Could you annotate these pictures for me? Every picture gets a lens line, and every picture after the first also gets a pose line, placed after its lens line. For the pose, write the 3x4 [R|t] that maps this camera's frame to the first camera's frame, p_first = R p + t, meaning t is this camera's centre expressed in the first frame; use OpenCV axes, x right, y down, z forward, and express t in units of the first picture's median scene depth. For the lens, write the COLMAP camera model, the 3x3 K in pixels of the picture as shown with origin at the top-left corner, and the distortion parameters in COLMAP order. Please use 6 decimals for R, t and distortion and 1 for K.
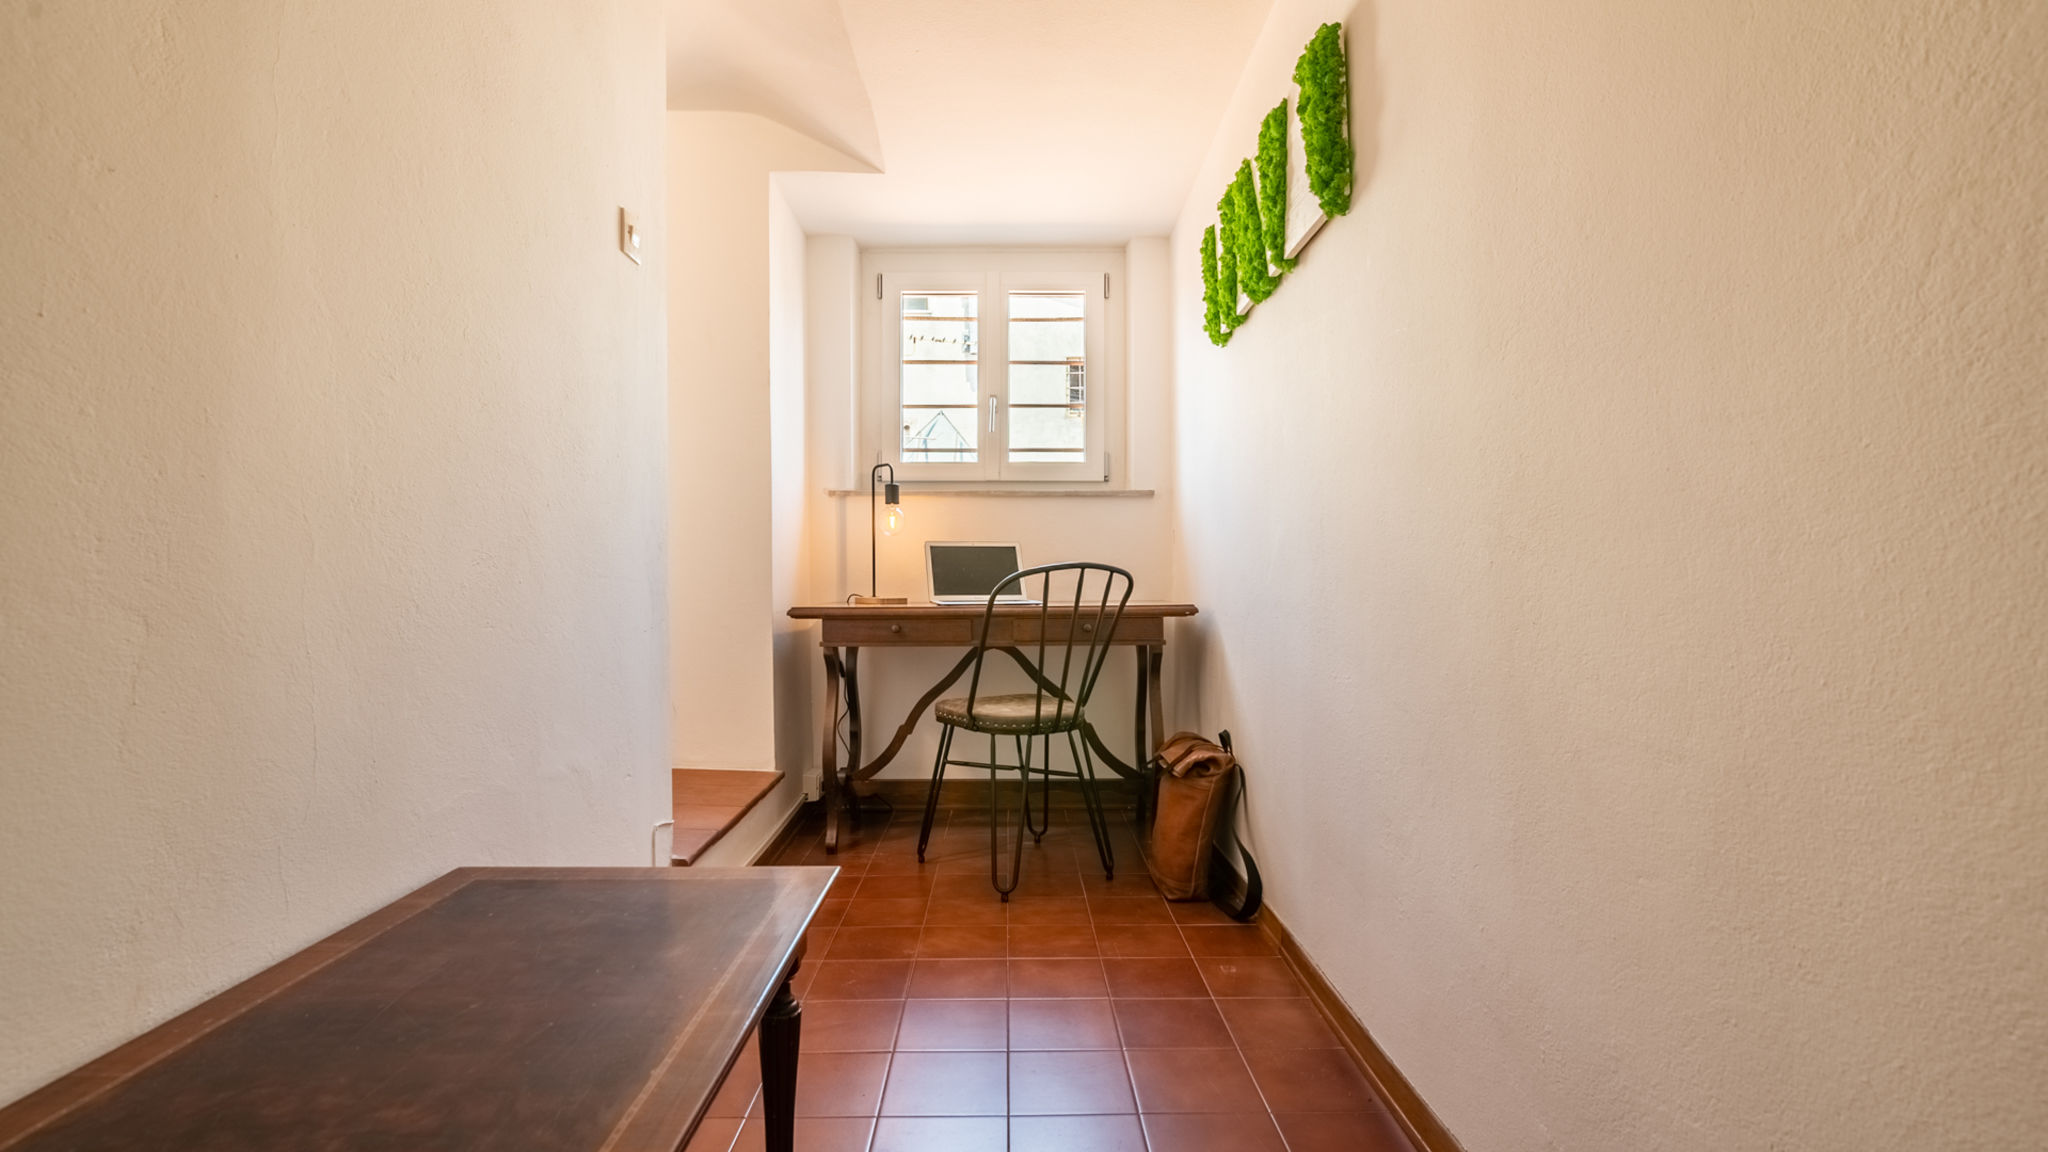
lens RADIAL K [[940.2, 0, 1027.3], [0, 940.2, 570.9], [0, 0, 1]] dist [-0.000579, 0.000822]
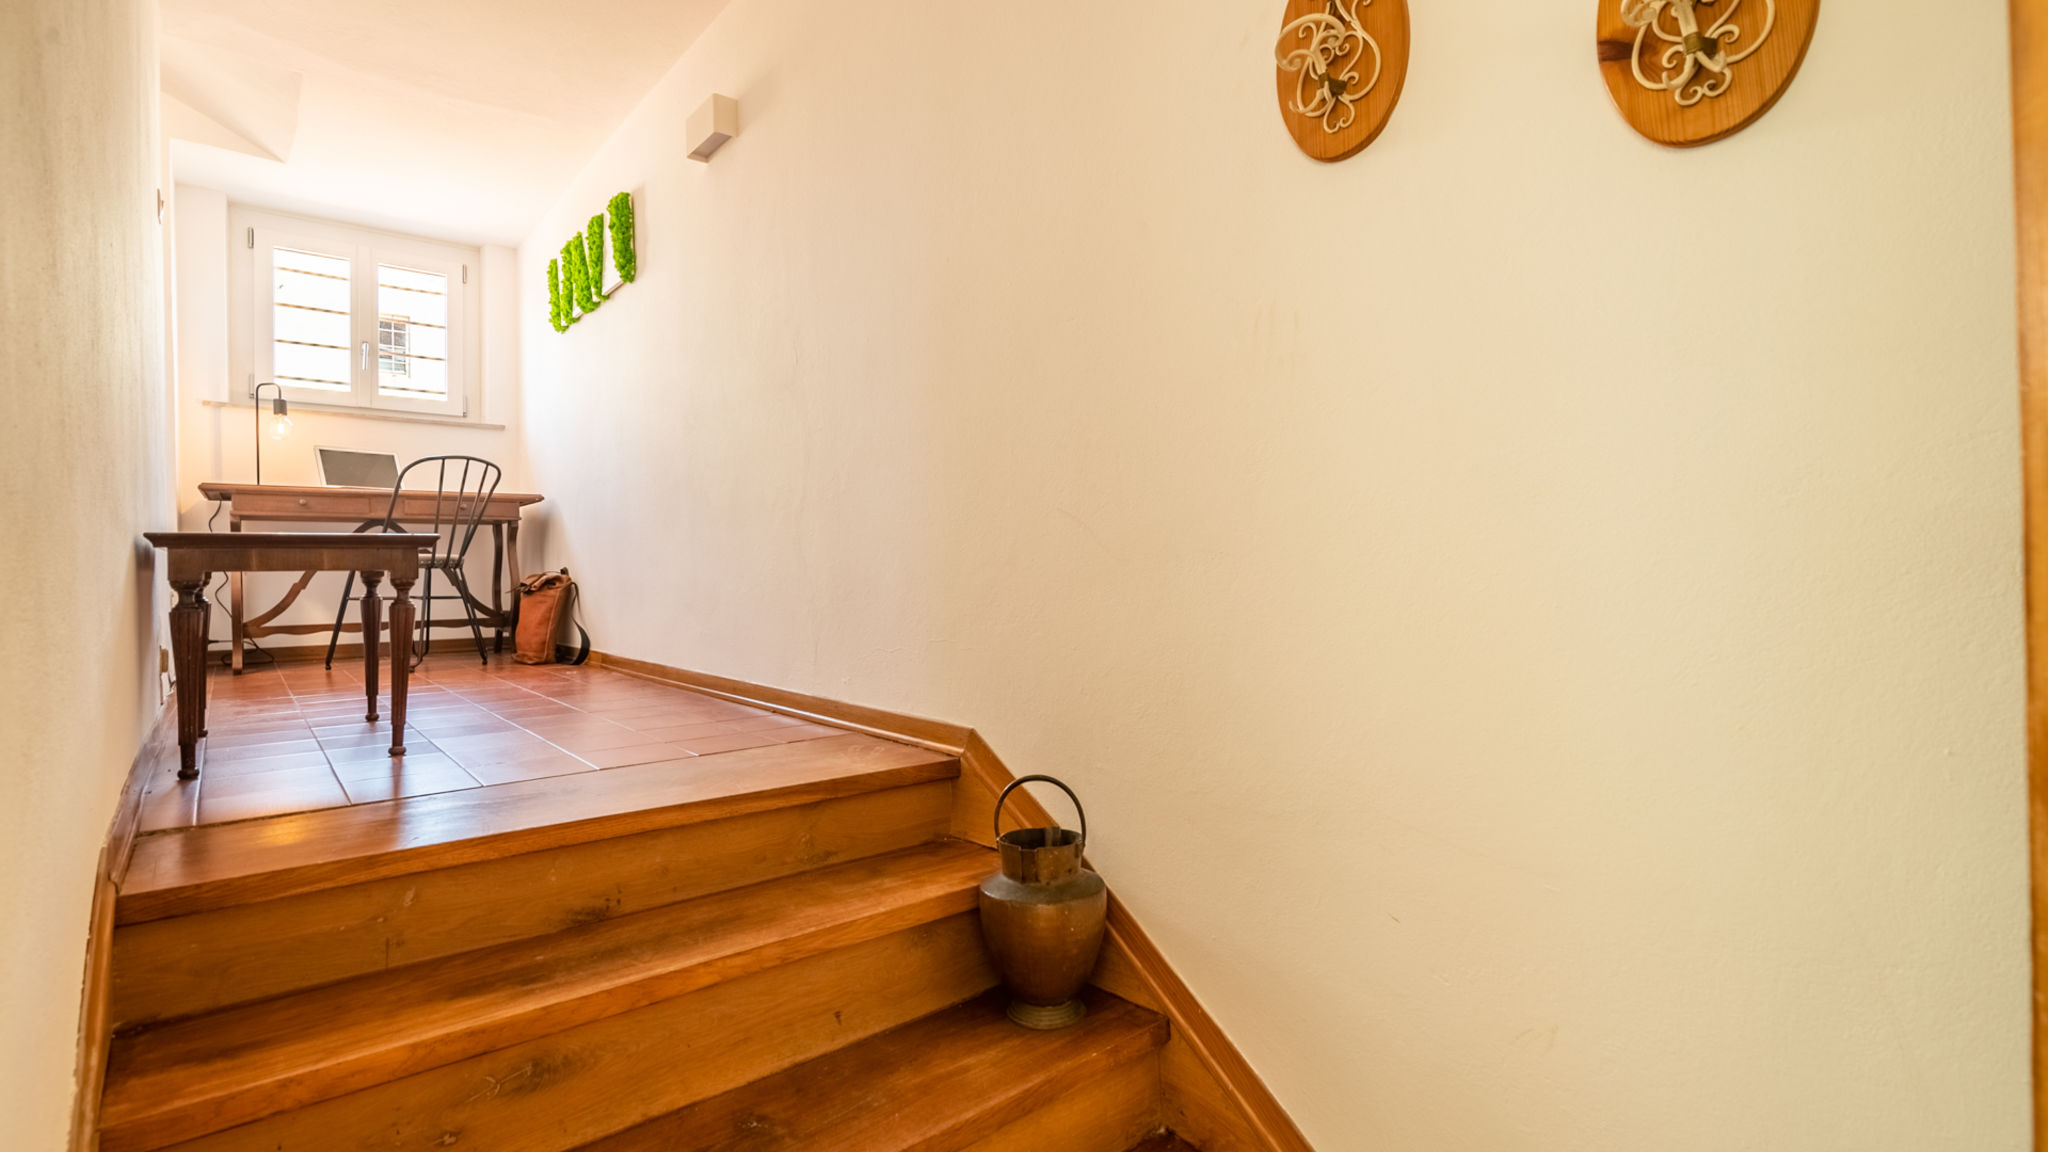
lens RADIAL K [[940.2, 0, 1012.5], [0, 940.2, 569.8], [0, 0, 1]] dist [-0.000579, 0.000822]
pose [[0.776006, -0.004572, 0.630709, -0.227905], [0.003891, 0.999989, 0.002462, 0.180452], [-0.630714, 0.000543, 0.776015, -0.802321]]
